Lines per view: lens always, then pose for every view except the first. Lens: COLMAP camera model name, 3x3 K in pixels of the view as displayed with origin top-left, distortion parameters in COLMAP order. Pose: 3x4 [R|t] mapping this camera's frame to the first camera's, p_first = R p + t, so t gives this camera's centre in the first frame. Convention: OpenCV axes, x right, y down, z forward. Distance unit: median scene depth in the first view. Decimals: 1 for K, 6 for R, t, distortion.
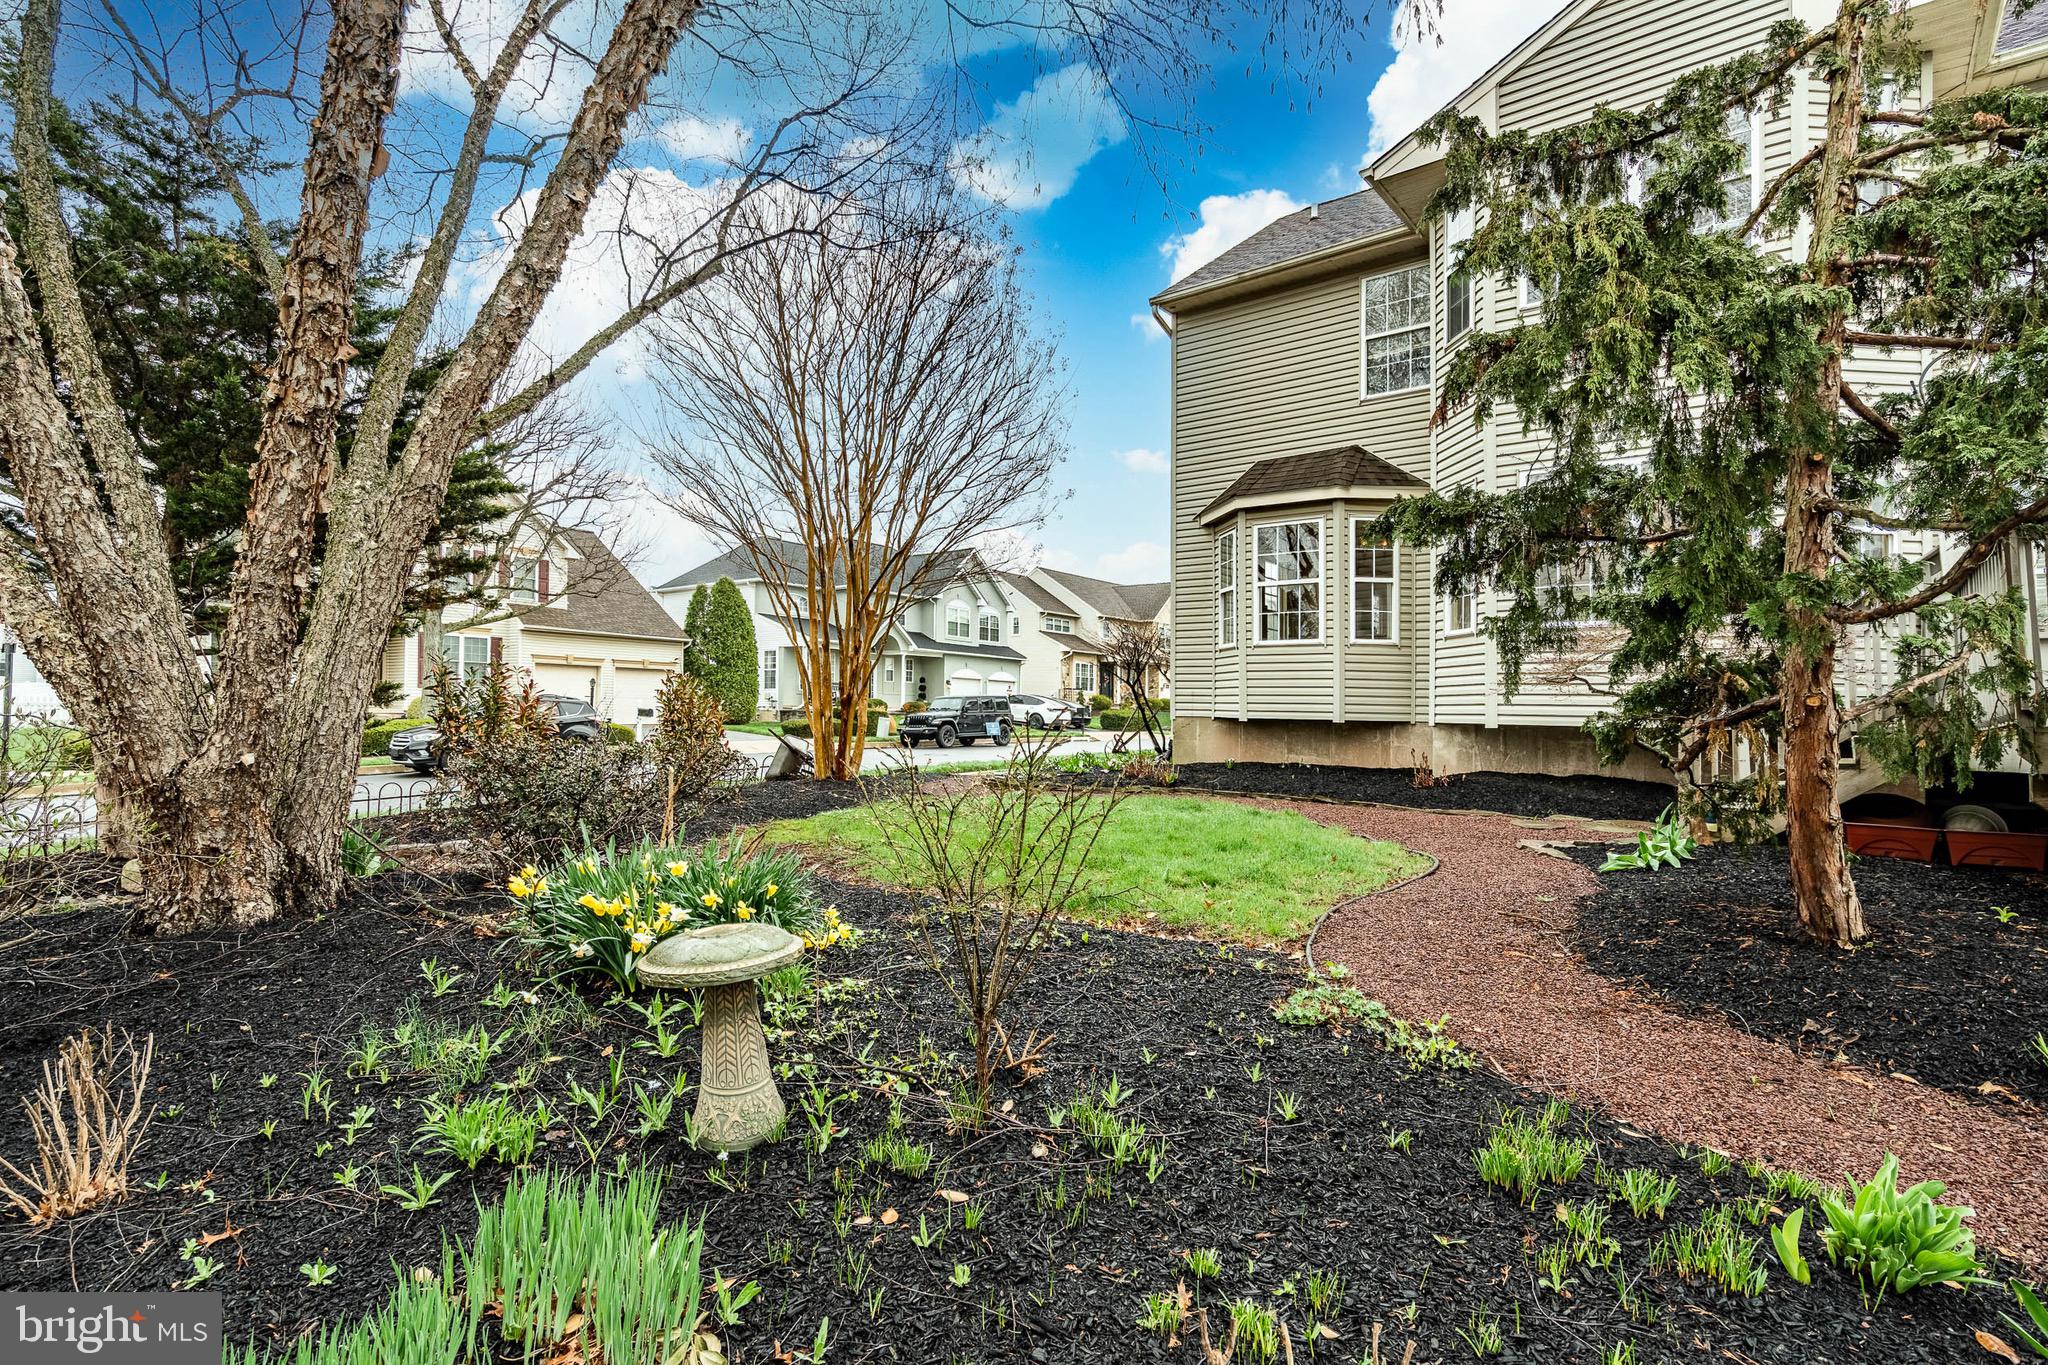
lens RADIAL K [[985.0, 0, 953.0], [0, 985.0, 704.0], [0, 0, 1]] dist [-0.000736, 0.000605]
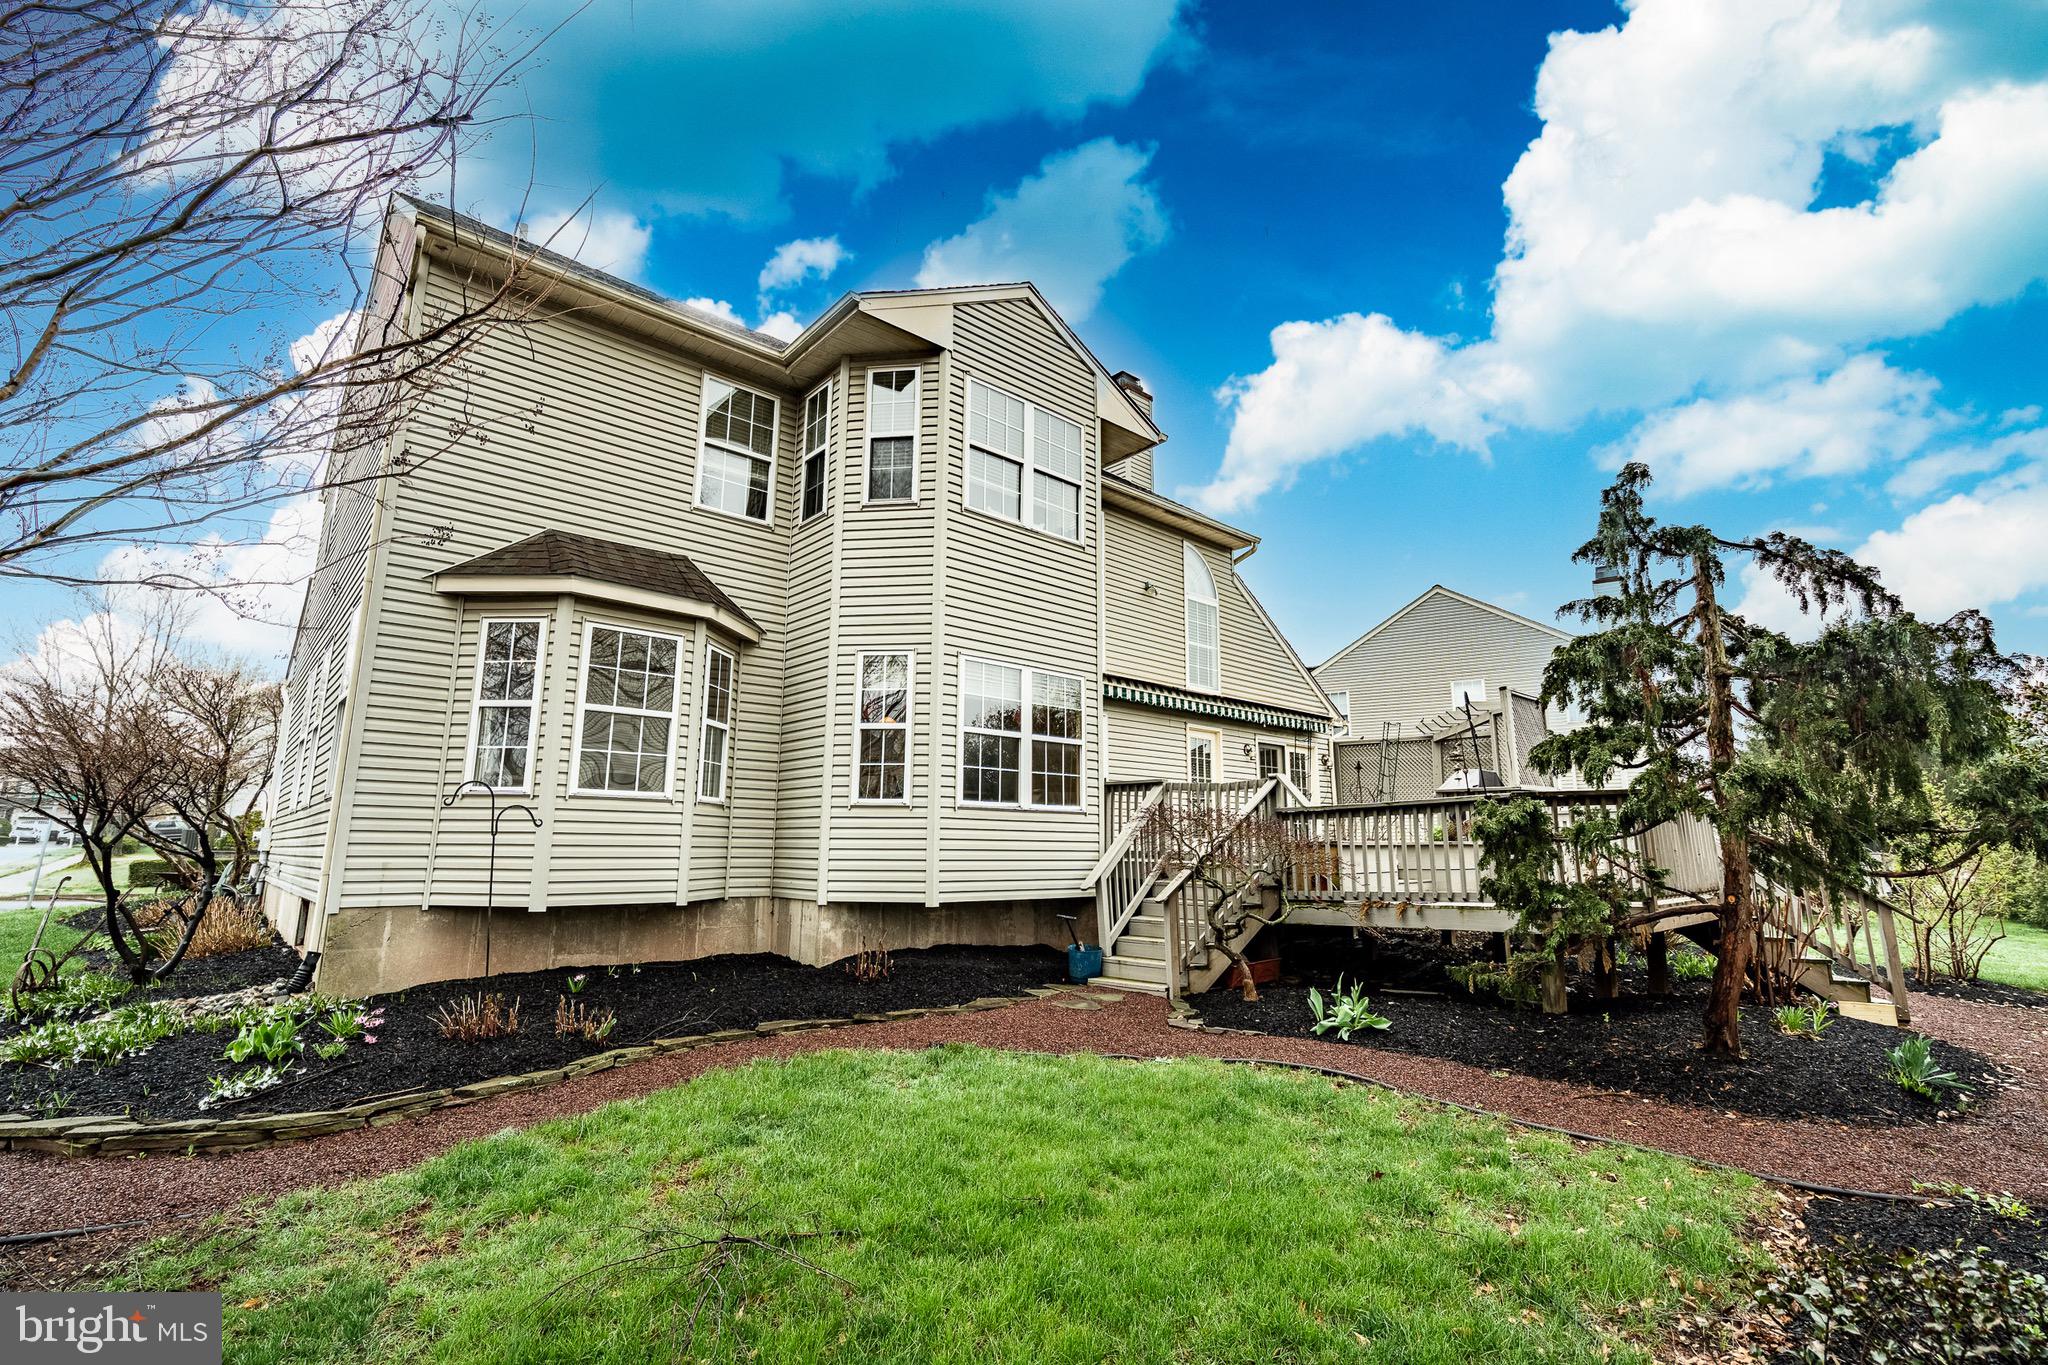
lens RADIAL K [[928.3, 0, 1024.0], [0, 928.3, 682.5], [0, 0, 1]] dist [-0.000693, -0.000036]
pose [[0.137743, 0.178038, 0.974335, -1.102674], [-0.013041, 0.983953, -0.177951, -0.093962], [-0.990382, 0.011805, 0.137855, 2.271339]]
